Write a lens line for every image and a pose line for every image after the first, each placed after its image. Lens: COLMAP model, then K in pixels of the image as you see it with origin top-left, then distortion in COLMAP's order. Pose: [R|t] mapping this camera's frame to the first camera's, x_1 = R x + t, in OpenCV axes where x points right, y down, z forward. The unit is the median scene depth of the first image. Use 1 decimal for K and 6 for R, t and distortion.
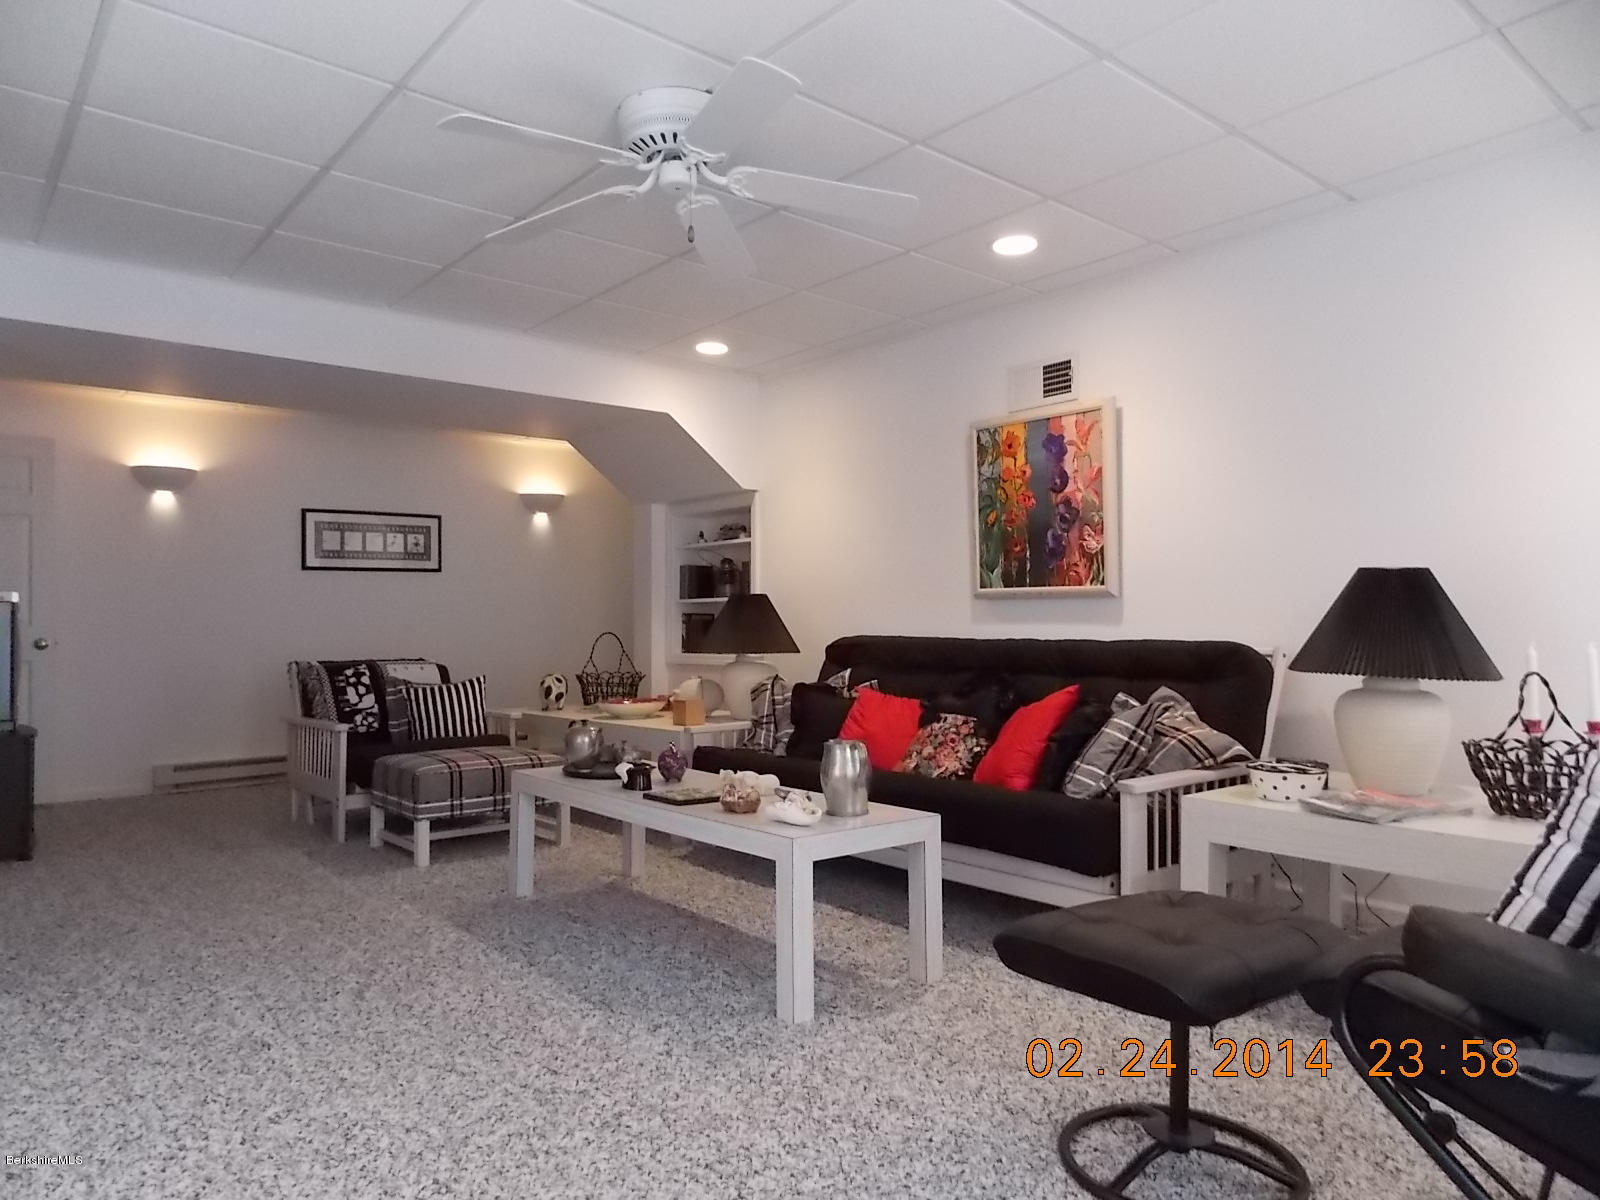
lens RADIAL K [[1068.7, 0, 795.2], [0, 1068.7, 597.5], [0, 0, 1]] dist [0.001765, -0.003712]
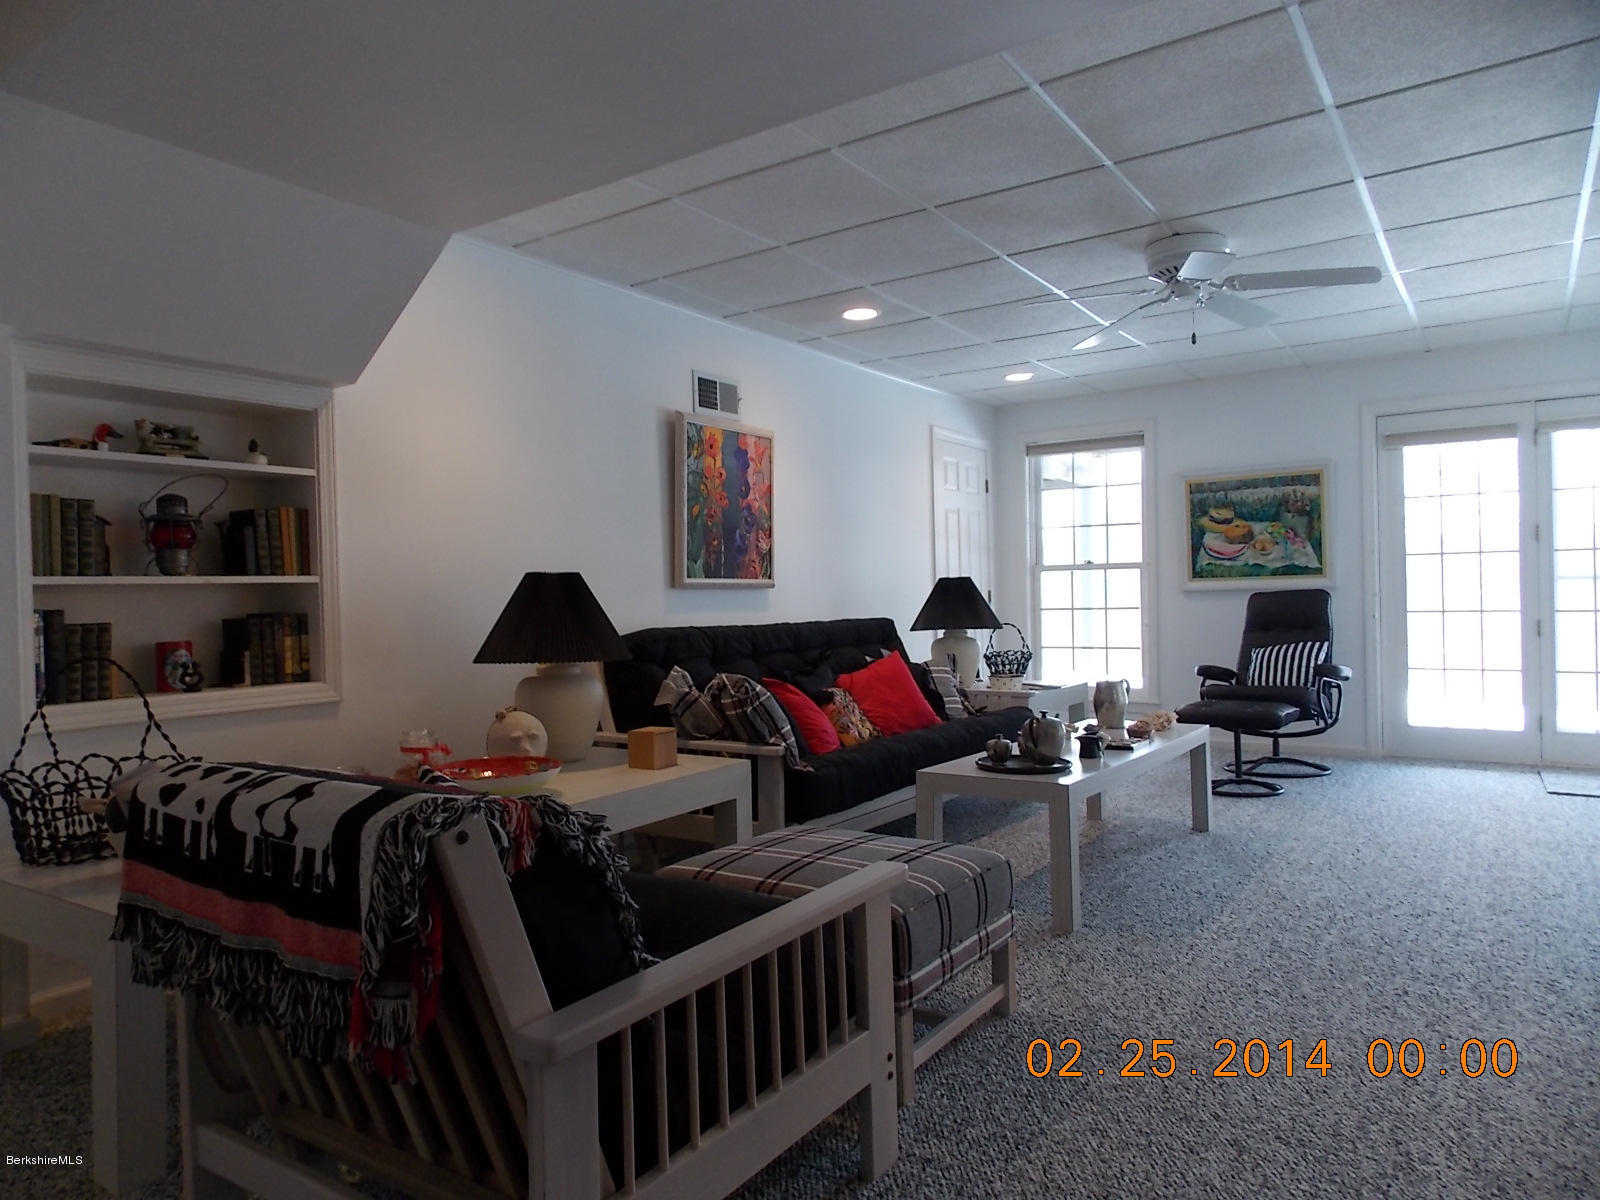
lens RADIAL K [[1068.7, 0, 795.2], [0, 1068.7, 597.5], [0, 0, 1]] dist [0.001765, -0.003712]
pose [[-0.278938, 0.009723, 0.960260, -0.894404], [0.001146, 0.999951, -0.009792, 0.021573], [-0.960308, -0.001631, -0.278935, 1.278378]]
